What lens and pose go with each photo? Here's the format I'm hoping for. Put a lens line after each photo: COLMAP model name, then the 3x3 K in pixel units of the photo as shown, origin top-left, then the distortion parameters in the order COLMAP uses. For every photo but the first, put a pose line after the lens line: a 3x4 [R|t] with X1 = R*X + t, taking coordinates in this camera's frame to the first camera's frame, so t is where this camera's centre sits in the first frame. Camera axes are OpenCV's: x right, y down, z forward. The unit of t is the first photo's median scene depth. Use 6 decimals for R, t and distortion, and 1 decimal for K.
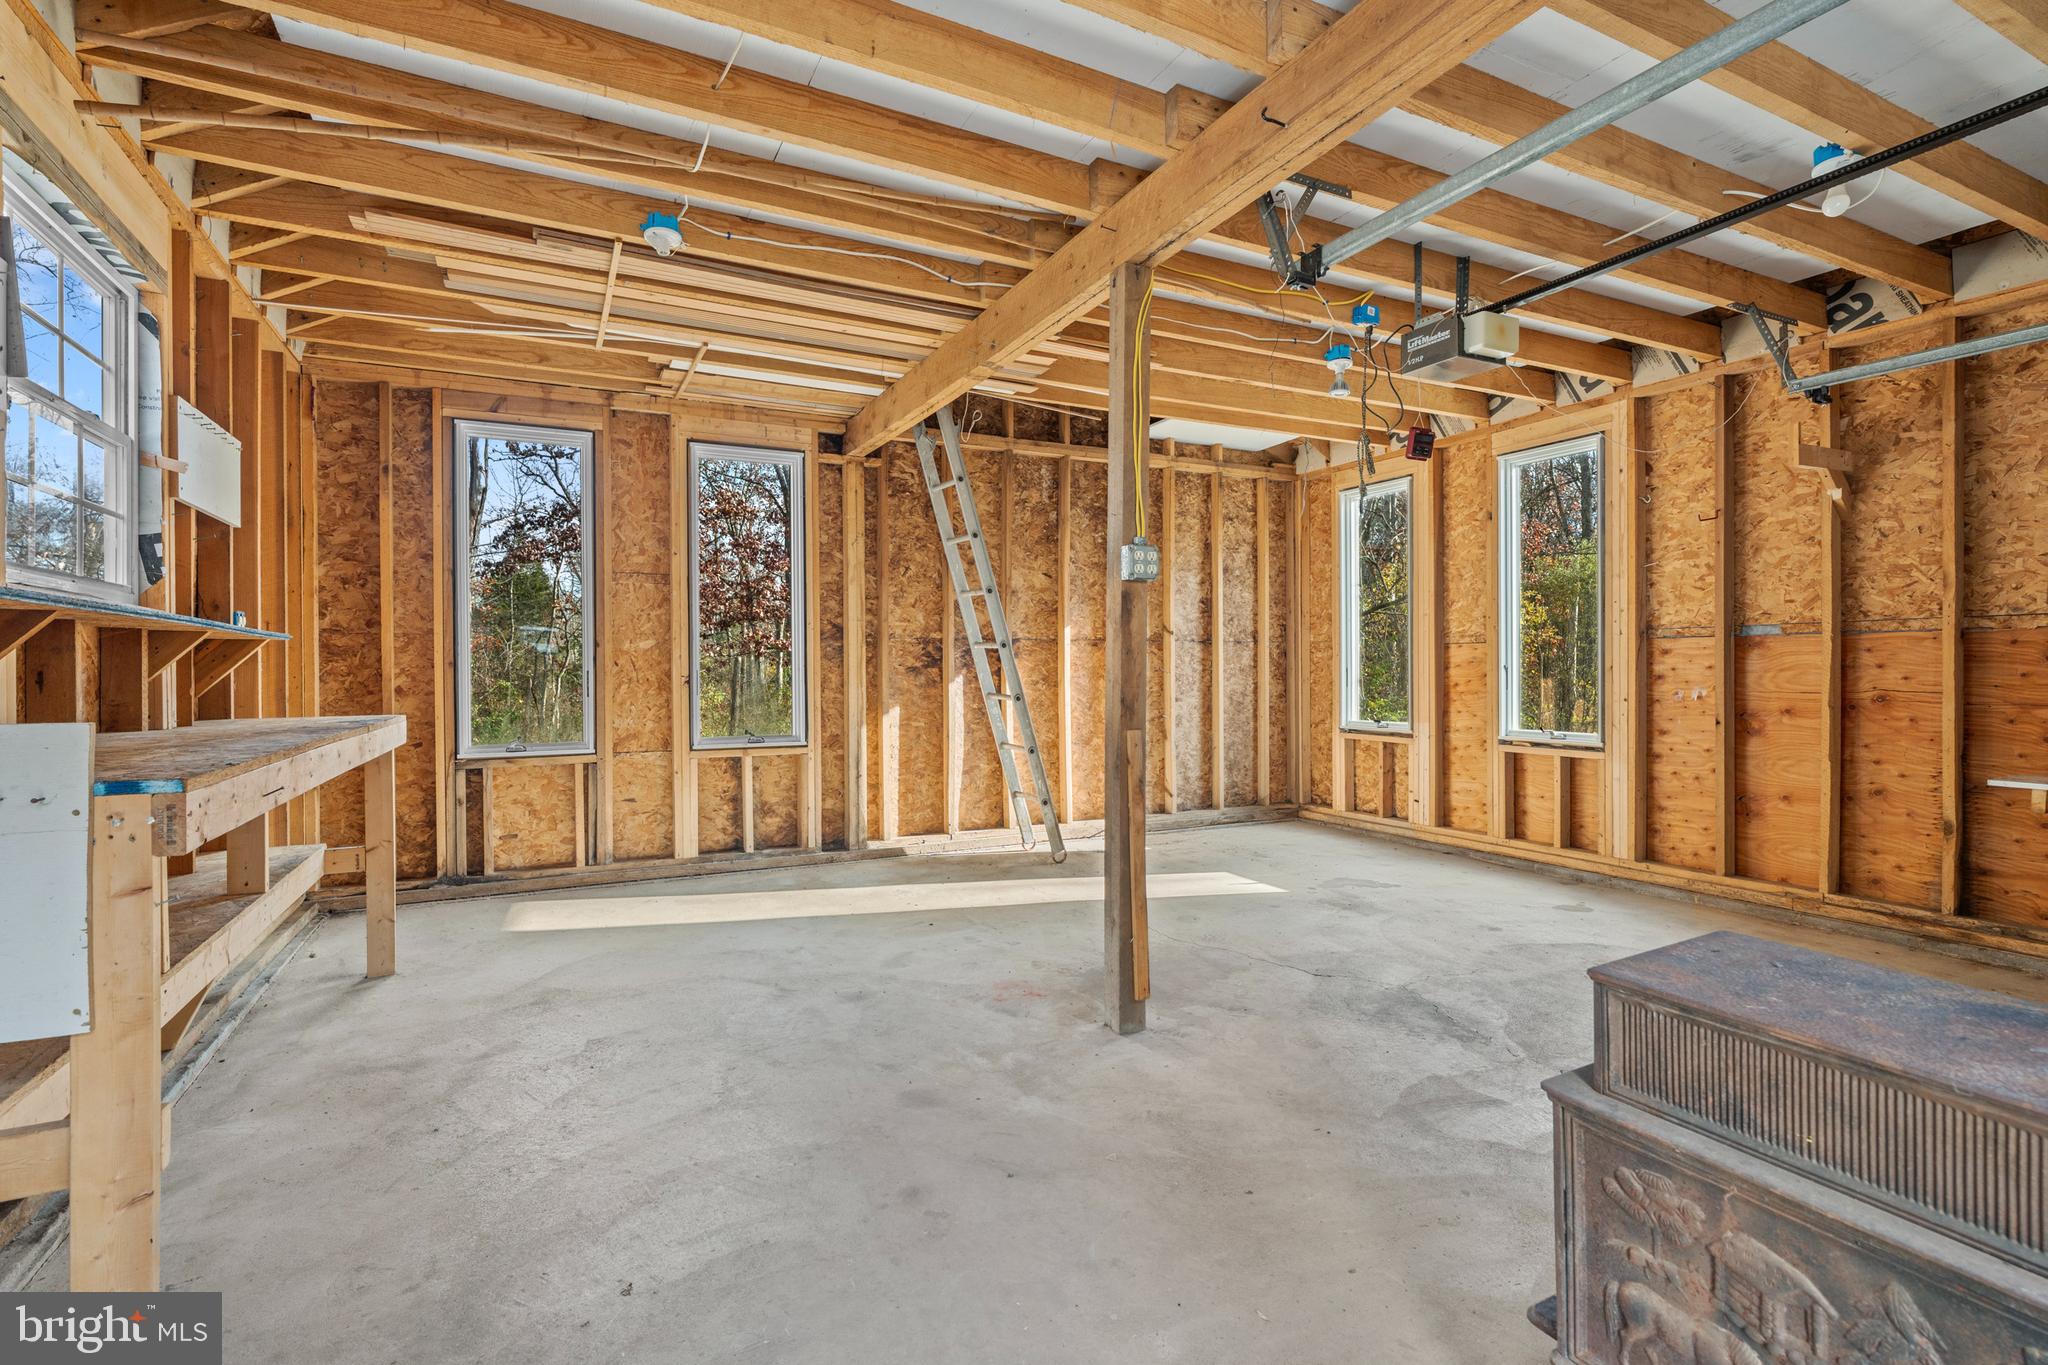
lens RADIAL K [[924.4, 0, 1012.6], [0, 924.4, 674.3], [0, 0, 1]] dist [-0.006255, 0.003213]
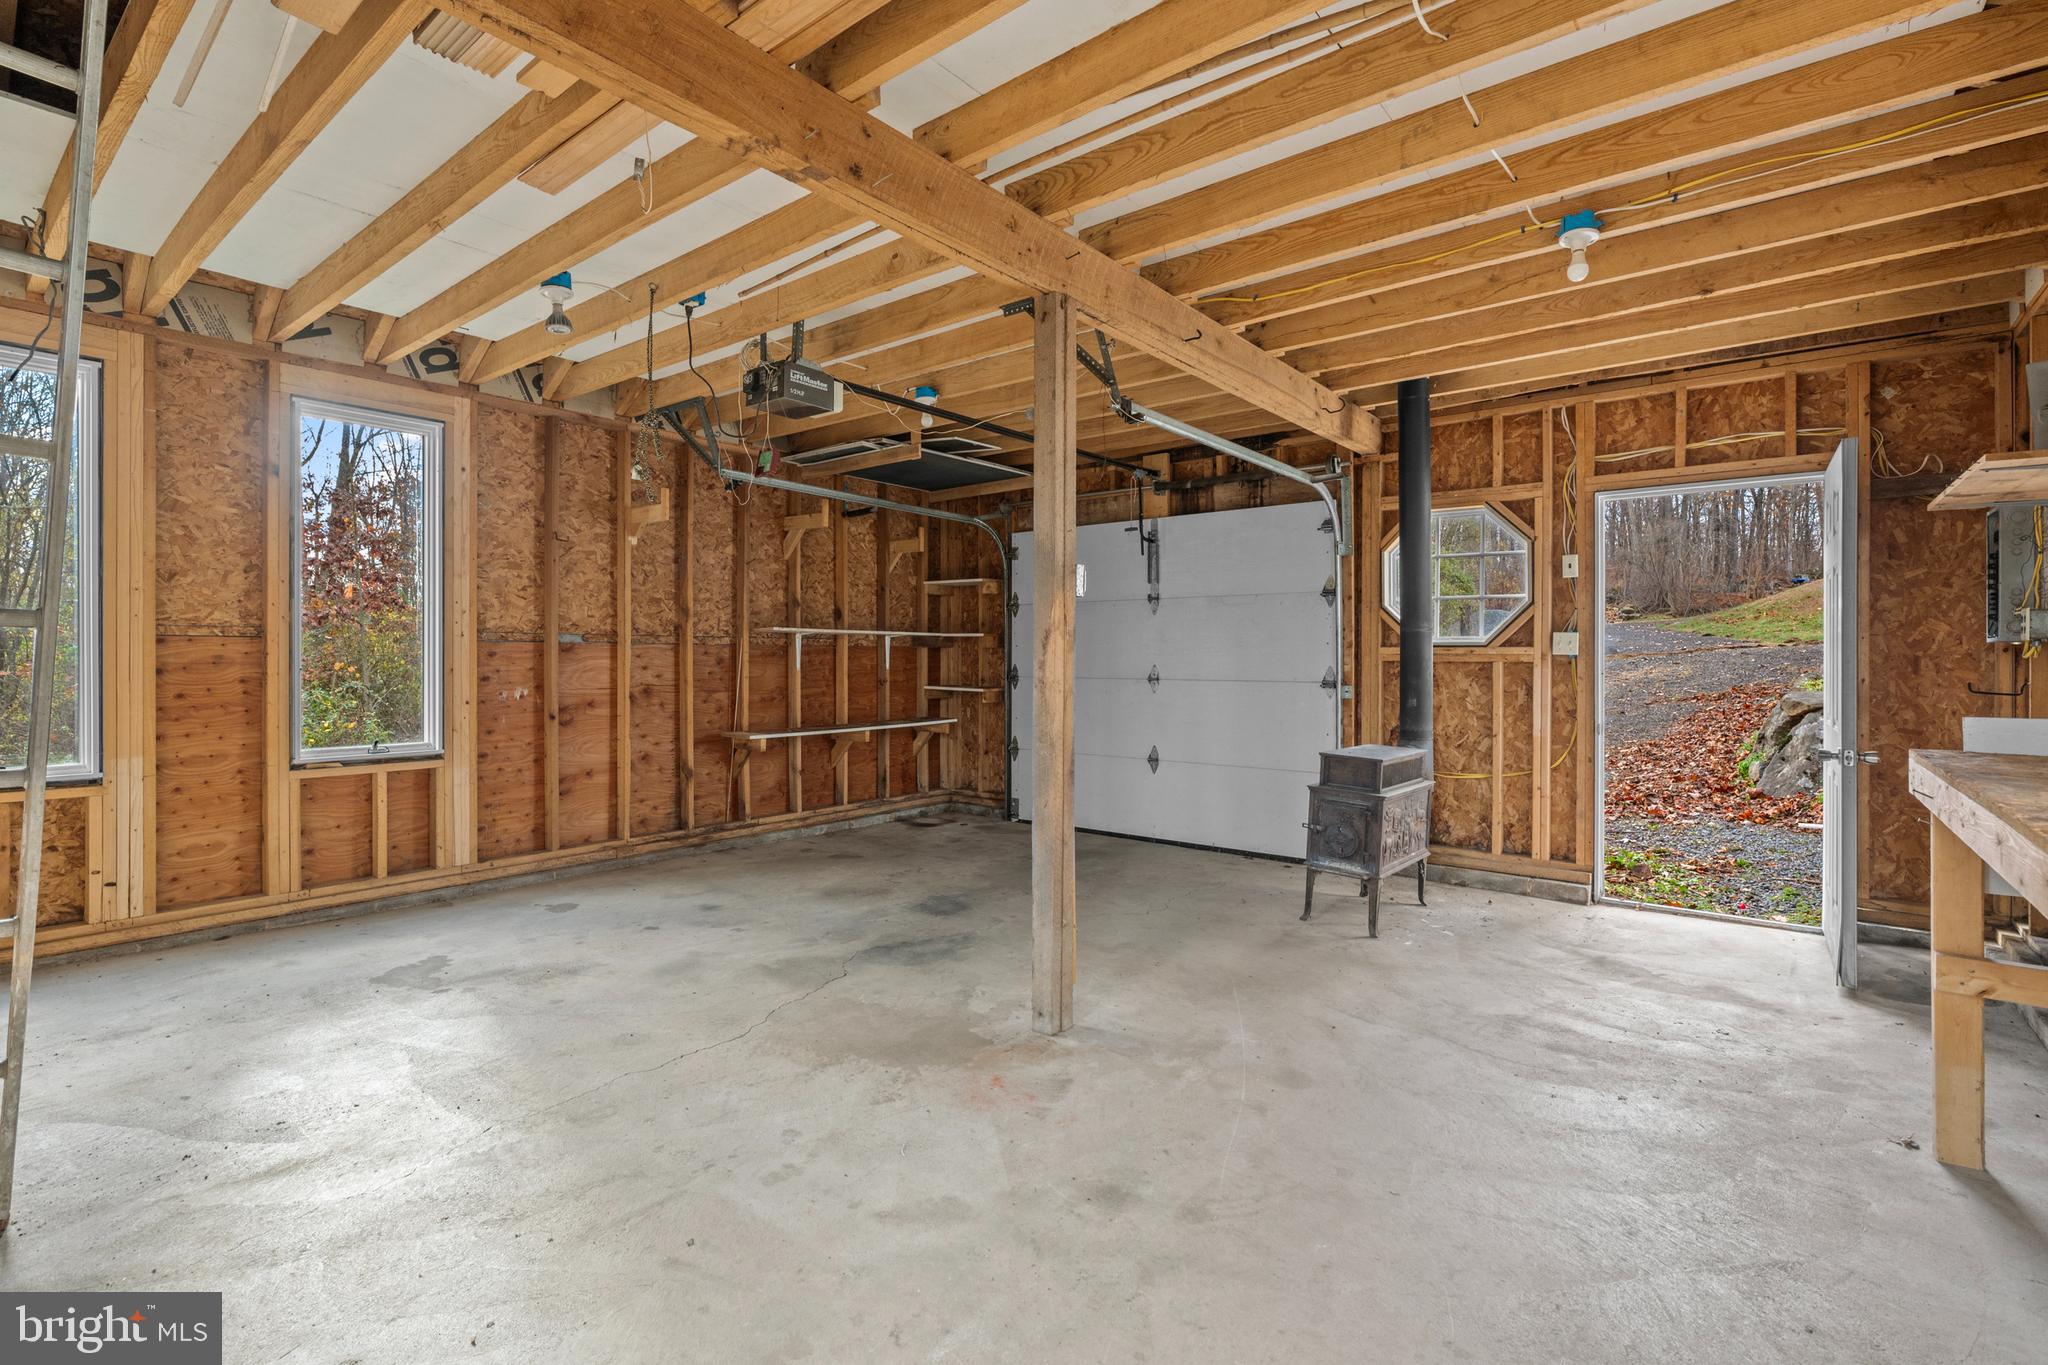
lens RADIAL K [[924.4, 0, 1021.4], [0, 924.4, 660.4], [0, 0, 1]] dist [-0.006255, 0.003213]
pose [[-0.404695, -0.000708, 0.914451, -0.670757], [0.004035, 0.999989, 0.002560, -0.024959], [-0.914443, 0.004725, -0.404688, 1.202709]]
